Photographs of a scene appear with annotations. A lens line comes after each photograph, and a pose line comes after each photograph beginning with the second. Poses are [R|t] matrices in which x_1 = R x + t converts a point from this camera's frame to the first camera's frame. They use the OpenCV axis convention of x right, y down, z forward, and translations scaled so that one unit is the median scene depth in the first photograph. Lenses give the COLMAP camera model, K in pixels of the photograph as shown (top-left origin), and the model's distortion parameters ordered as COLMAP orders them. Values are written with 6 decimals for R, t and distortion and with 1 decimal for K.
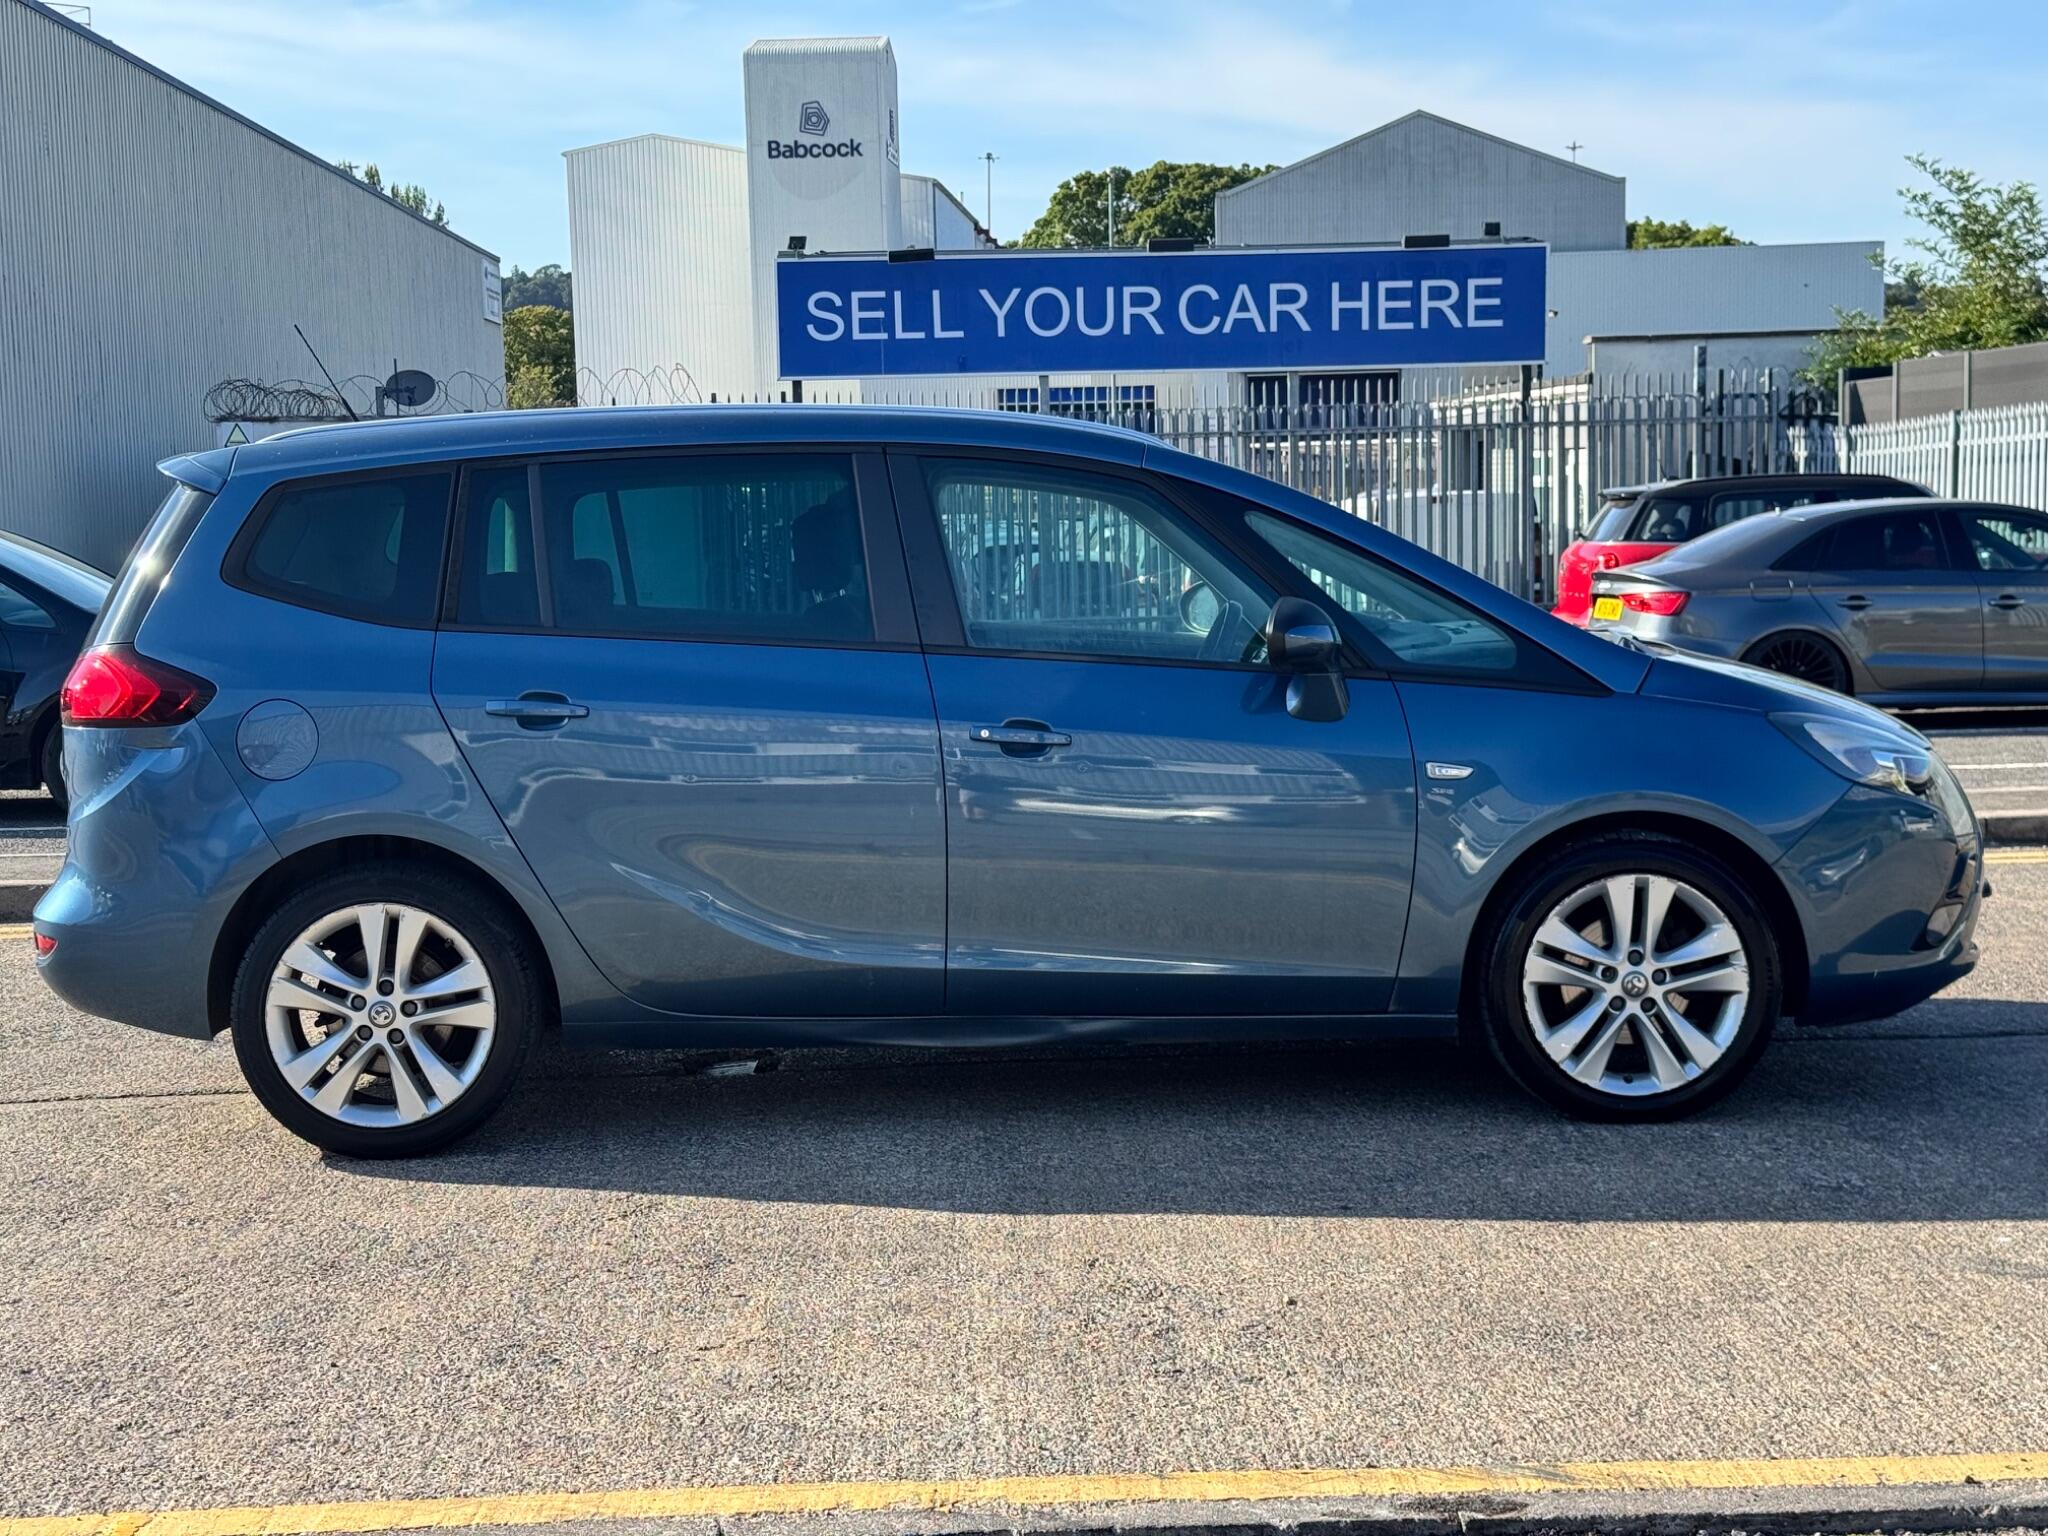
lens RADIAL K [[2878.5, 0, 1026.0], [0, 2878.5, 776.1], [0, 0, 1]] dist [0.130705, 0.000000]
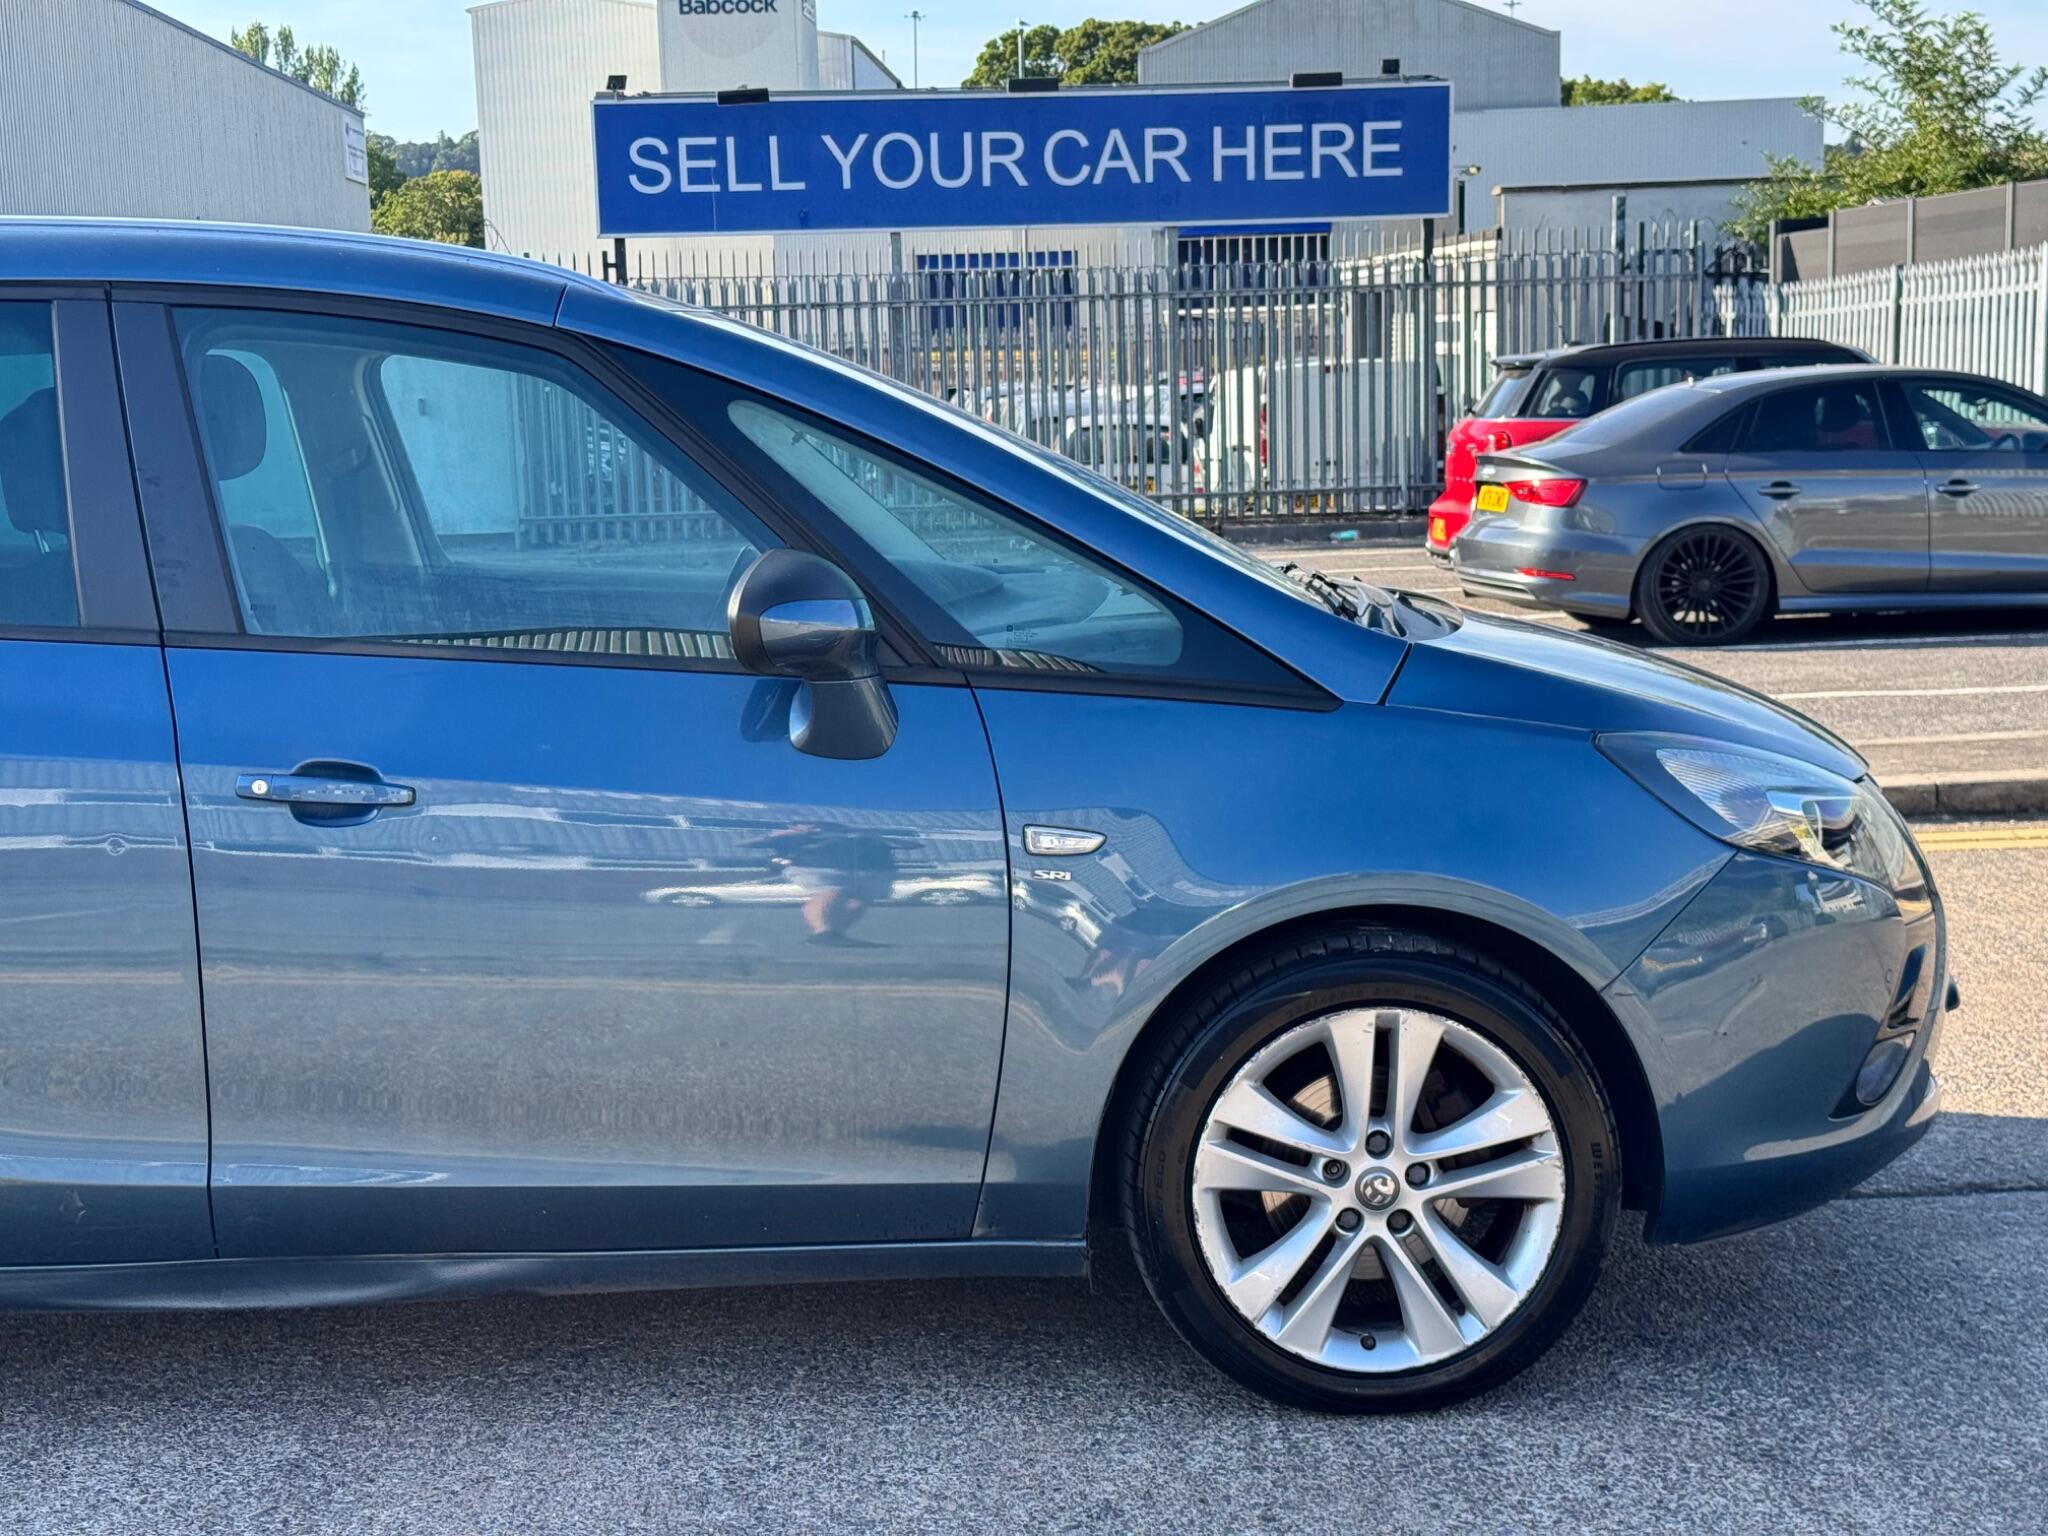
lens RADIAL K [[2878.5, 0, 1030.0], [0, 2878.5, 770.3], [0, 0, 1]] dist [0.130705, 0.000000]
pose [[0.999752, -0.008590, 0.020545, 0.119544], [0.007709, 0.999063, 0.042597, -0.038901], [-0.020891, -0.042428, 0.998881, 0.382788]]
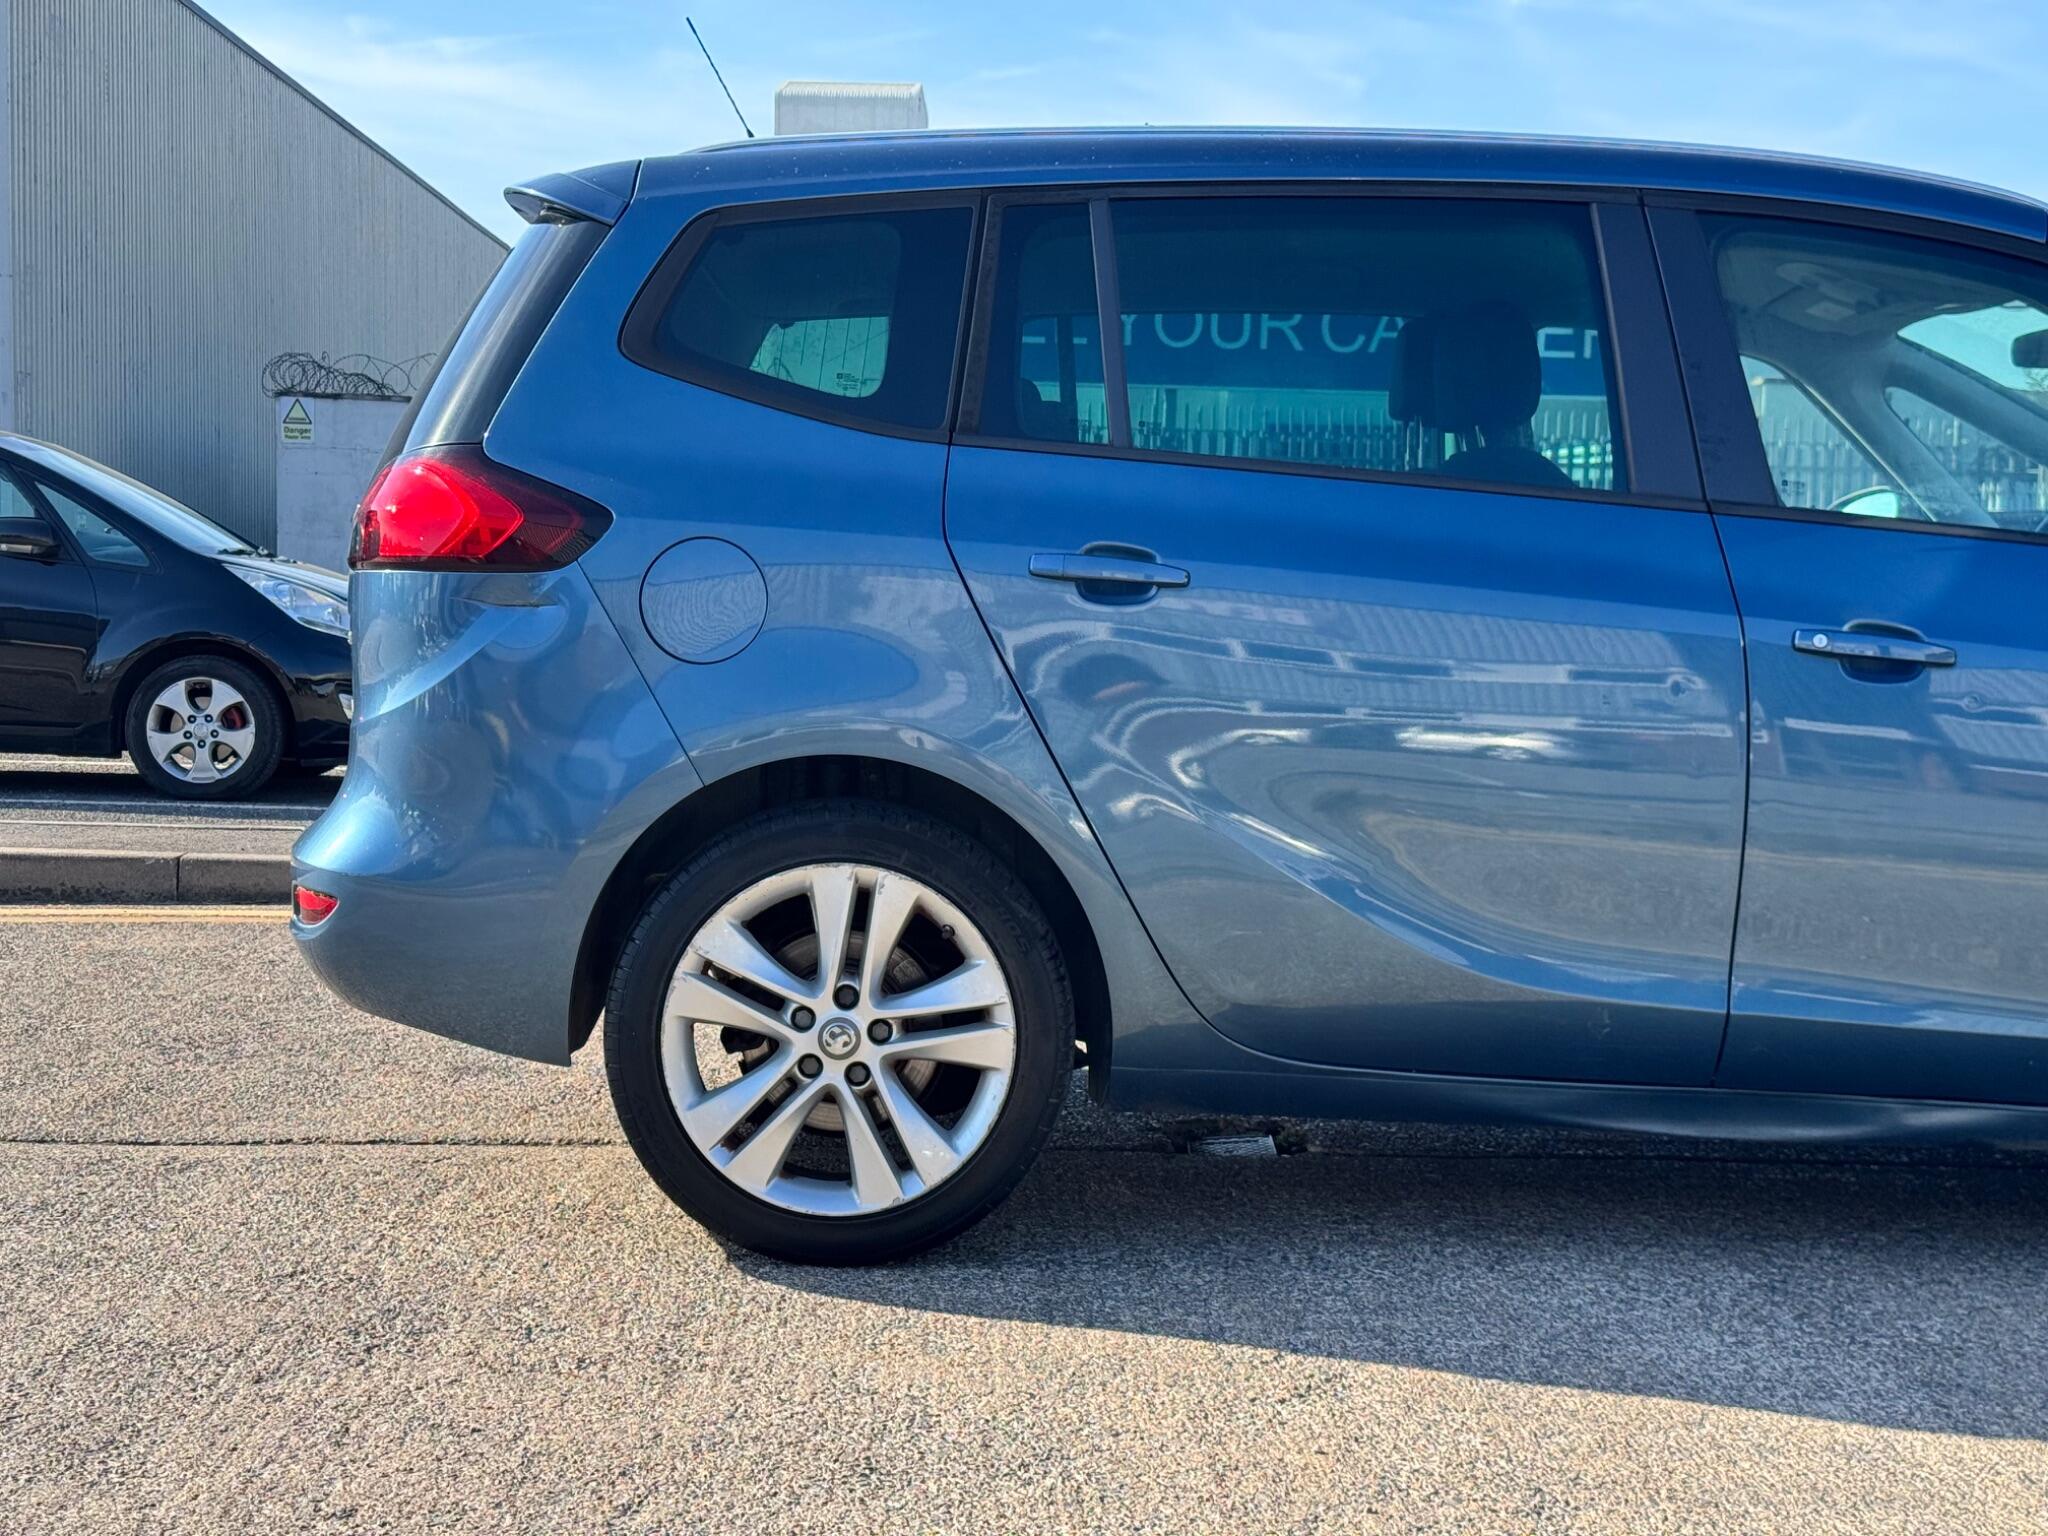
lens RADIAL K [[2878.5, 0, 1007.7], [0, 2878.5, 776.3], [0, 0, 1]] dist [0.130705, 0.000000]
pose [[0.998833, 0.048266, 0.001876, -0.177384], [-0.048210, 0.998577, -0.022798, 0.034890], [-0.002973, 0.022681, 0.999738, 0.341186]]
